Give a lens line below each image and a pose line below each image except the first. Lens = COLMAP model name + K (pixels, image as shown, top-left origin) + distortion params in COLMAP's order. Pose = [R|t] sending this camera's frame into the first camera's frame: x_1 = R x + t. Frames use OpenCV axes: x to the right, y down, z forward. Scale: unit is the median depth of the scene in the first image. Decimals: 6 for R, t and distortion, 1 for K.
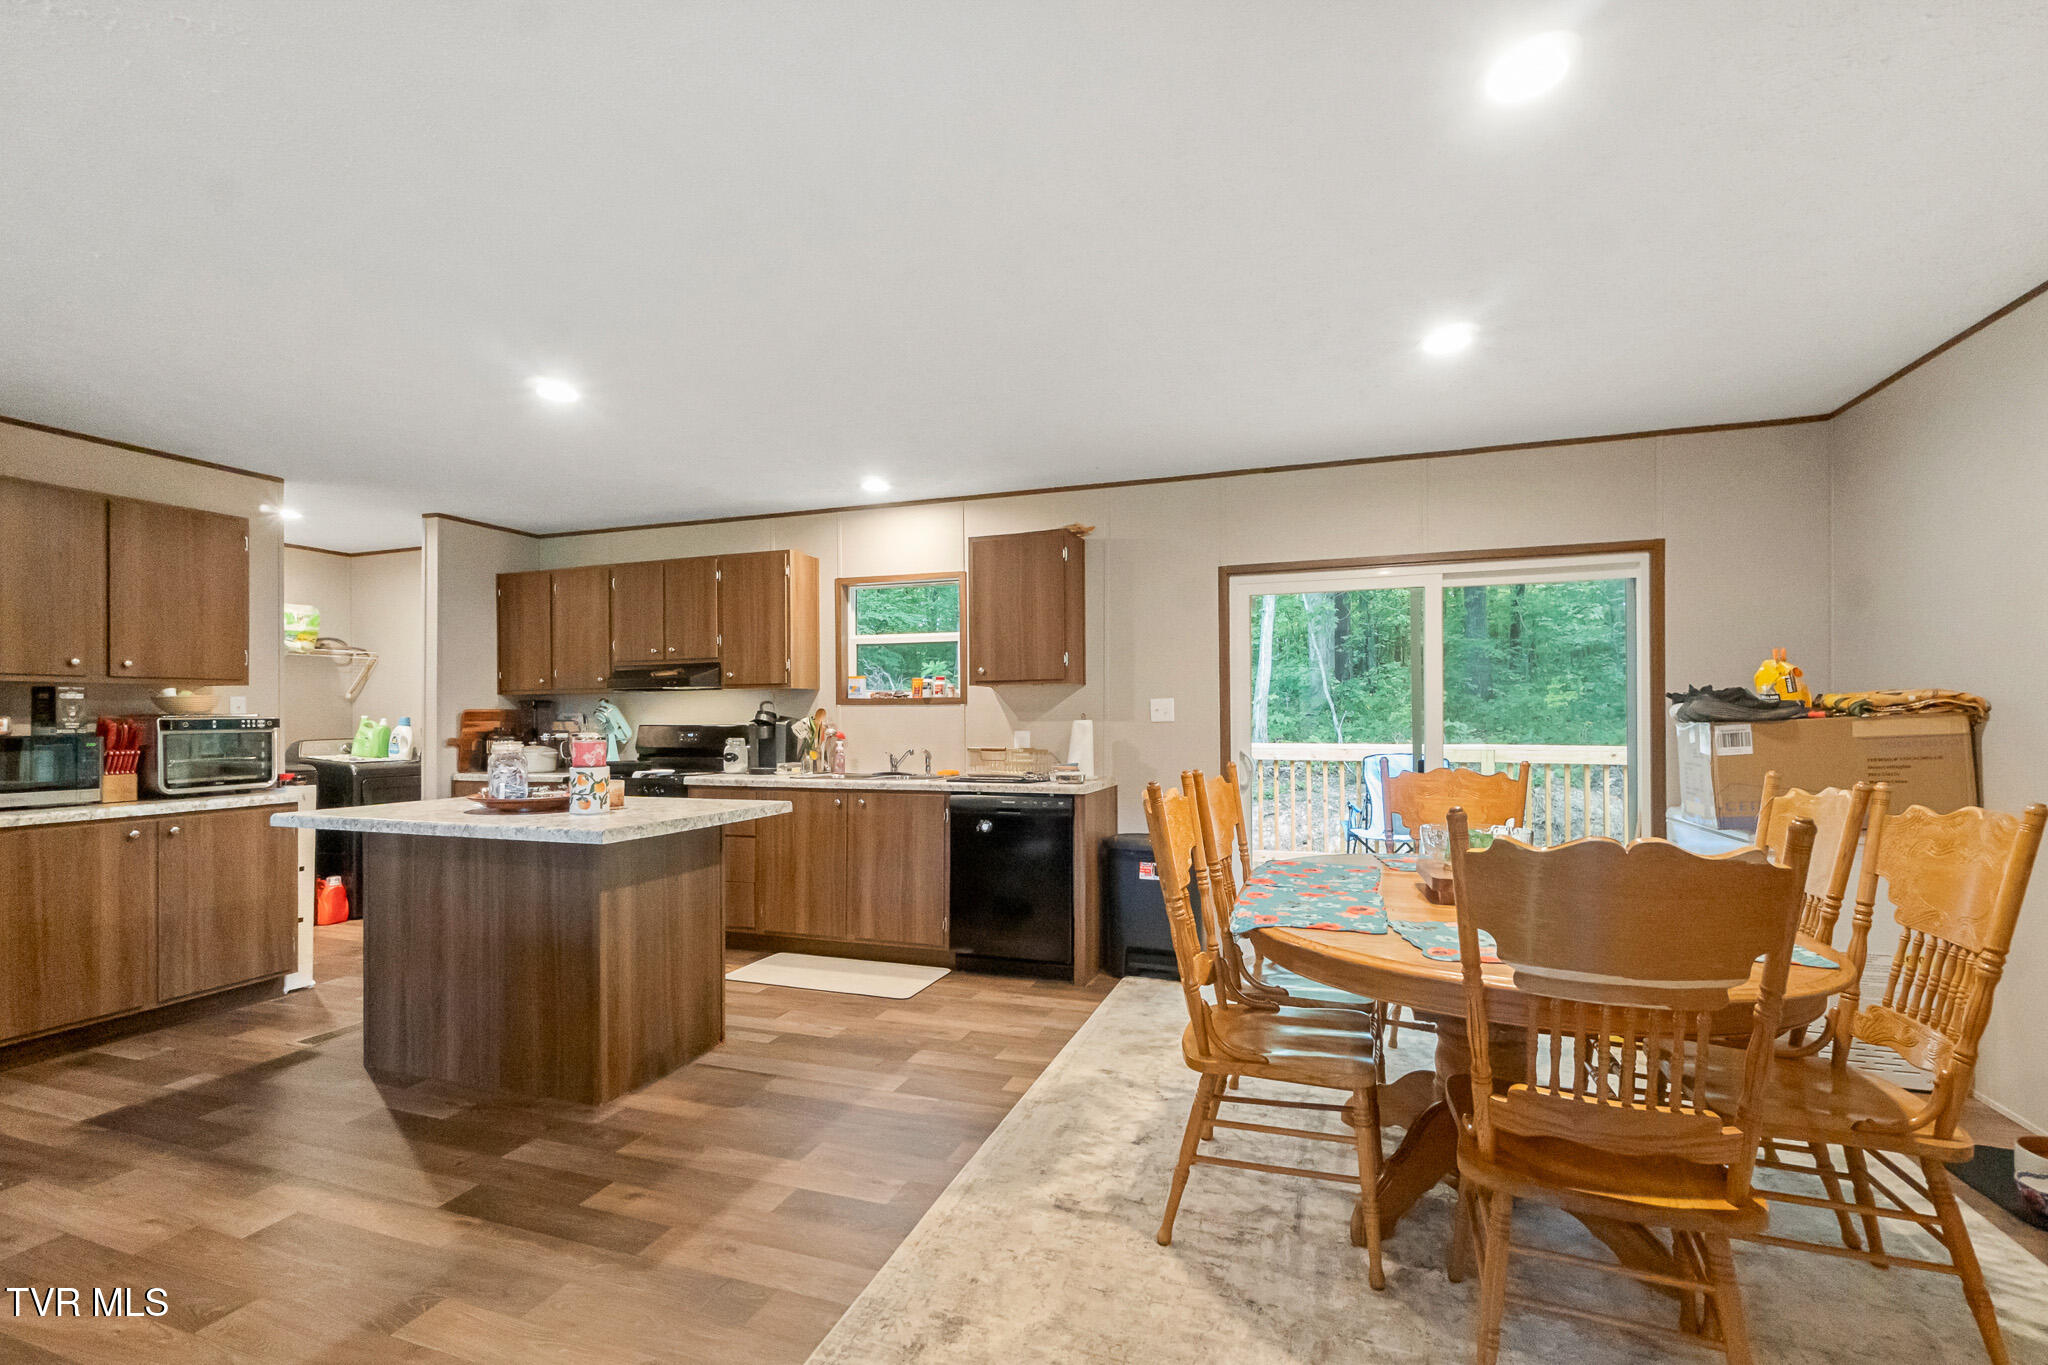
lens RADIAL K [[907.9, 0, 1022.1], [0, 907.9, 704.9], [0, 0, 1]] dist [-0.001875, -0.000244]
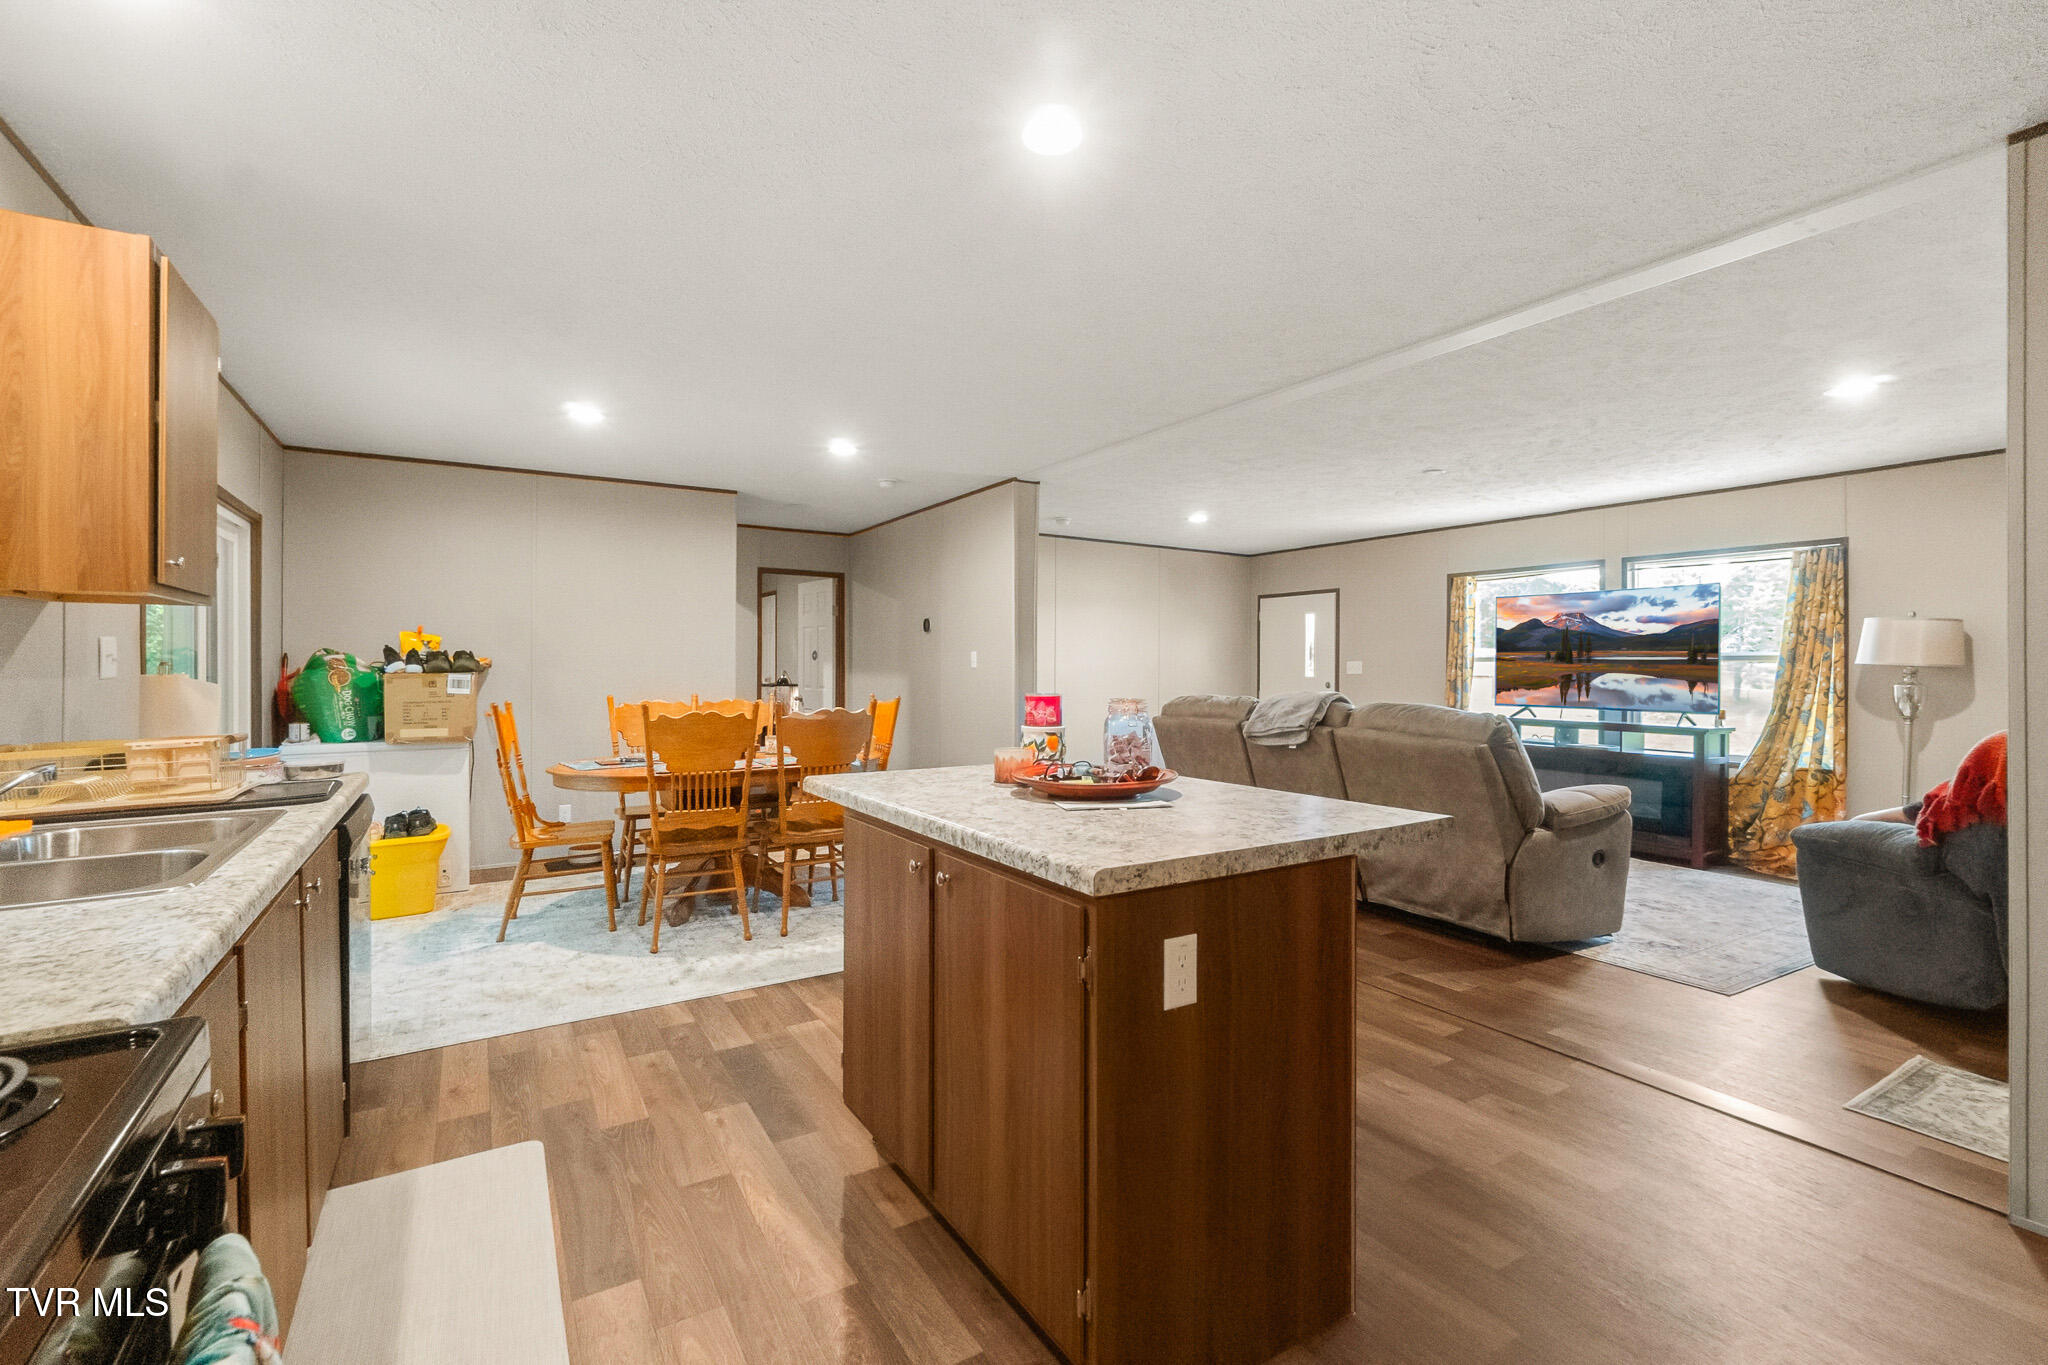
lens RADIAL K [[894.7, 0, 1016.7], [0, 894.7, 667.6], [0, 0, 1]] dist [-0.003408, -0.000233]
pose [[-0.776180, 0.007590, 0.630465, -0.597663], [-0.003186, 0.999868, -0.015959, 0.018144], [-0.630503, -0.014395, -0.776053, 1.014213]]
